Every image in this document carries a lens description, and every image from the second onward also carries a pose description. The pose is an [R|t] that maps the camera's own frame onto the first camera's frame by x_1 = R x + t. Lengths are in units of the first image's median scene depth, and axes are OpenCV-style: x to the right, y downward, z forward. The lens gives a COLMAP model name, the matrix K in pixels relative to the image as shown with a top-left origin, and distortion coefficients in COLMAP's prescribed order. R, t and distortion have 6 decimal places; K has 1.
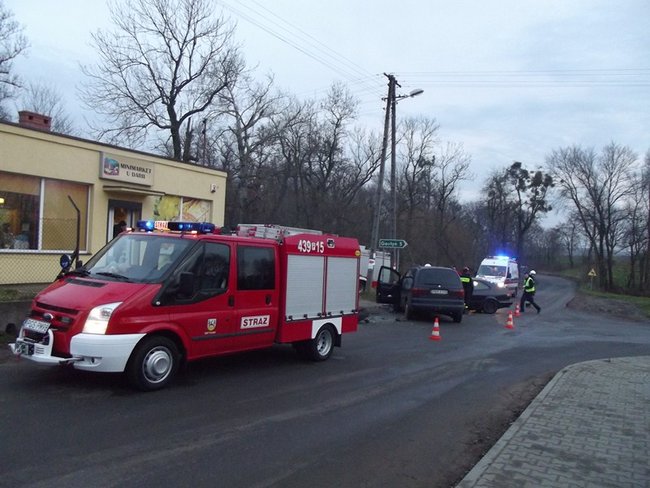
lens RADIAL K [[568.8, 0, 326.2], [0, 568.8, 251.4], [0, 0, 1]] dist [-0.029208, 0.006437]
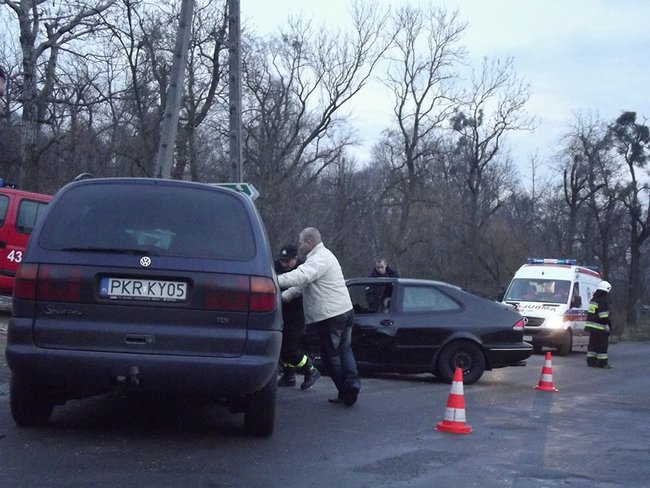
lens RADIAL K [[941.6, 0, 323.0], [0, 941.6, 254.5], [0, 0, 1]] dist [0.045473, 0.051427]
pose [[0.999994, 0.003045, -0.001358, 0.101589], [-0.003093, 0.999323, -0.036656, 0.026589], [0.001245, 0.036660, 0.999327, 0.217136]]
